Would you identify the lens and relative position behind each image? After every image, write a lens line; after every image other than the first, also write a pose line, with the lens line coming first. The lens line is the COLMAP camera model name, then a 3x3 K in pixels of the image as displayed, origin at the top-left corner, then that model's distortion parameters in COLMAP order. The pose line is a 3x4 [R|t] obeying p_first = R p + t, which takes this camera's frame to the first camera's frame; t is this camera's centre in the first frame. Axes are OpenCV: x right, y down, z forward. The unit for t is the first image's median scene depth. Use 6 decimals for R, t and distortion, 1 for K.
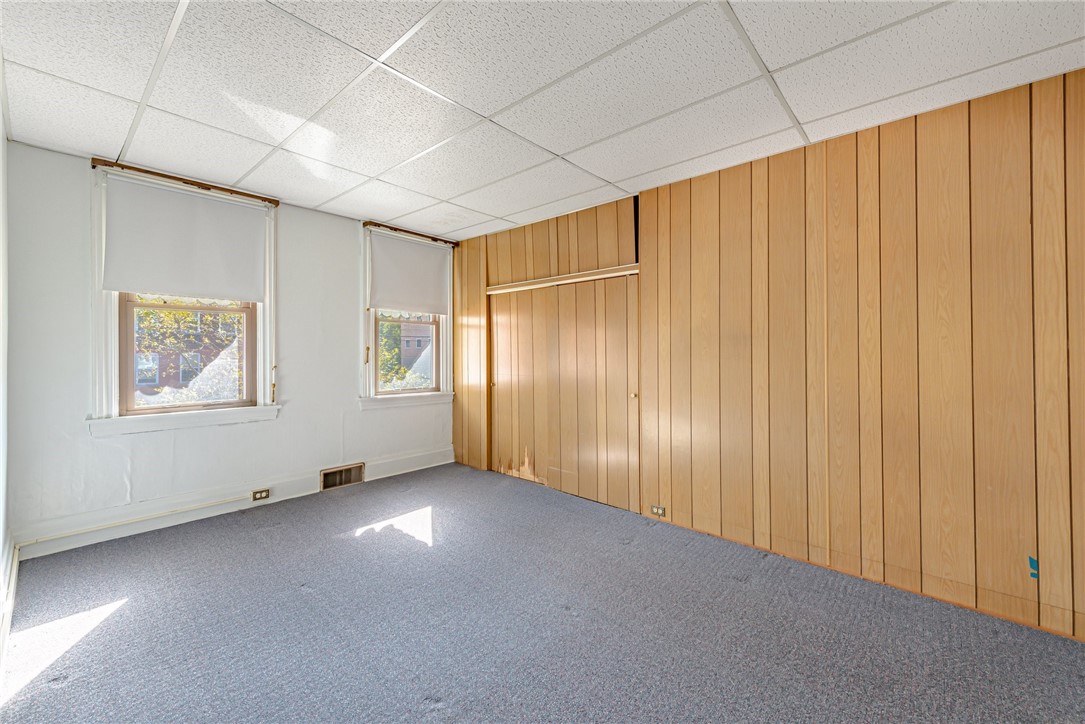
lens RADIAL K [[430.6, 0, 538.9], [0, 430.6, 354.0], [0, 0, 1]] dist [0.014273, -0.001164]
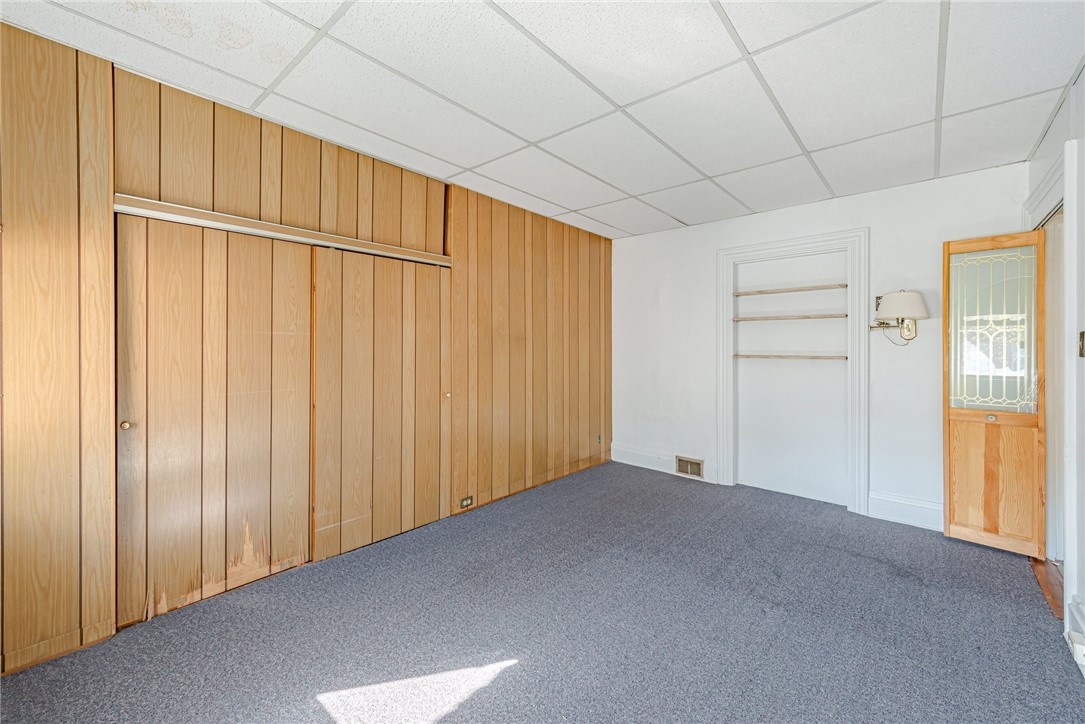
lens RADIAL K [[430.6, 0, 539.5], [0, 430.6, 357.7], [0, 0, 1]] dist [0.014273, -0.001164]
pose [[-0.008214, -0.028184, 0.999569, -0.720283], [-0.004943, 0.999592, 0.028144, -0.015059], [-0.999954, -0.004710, -0.008350, 0.793147]]
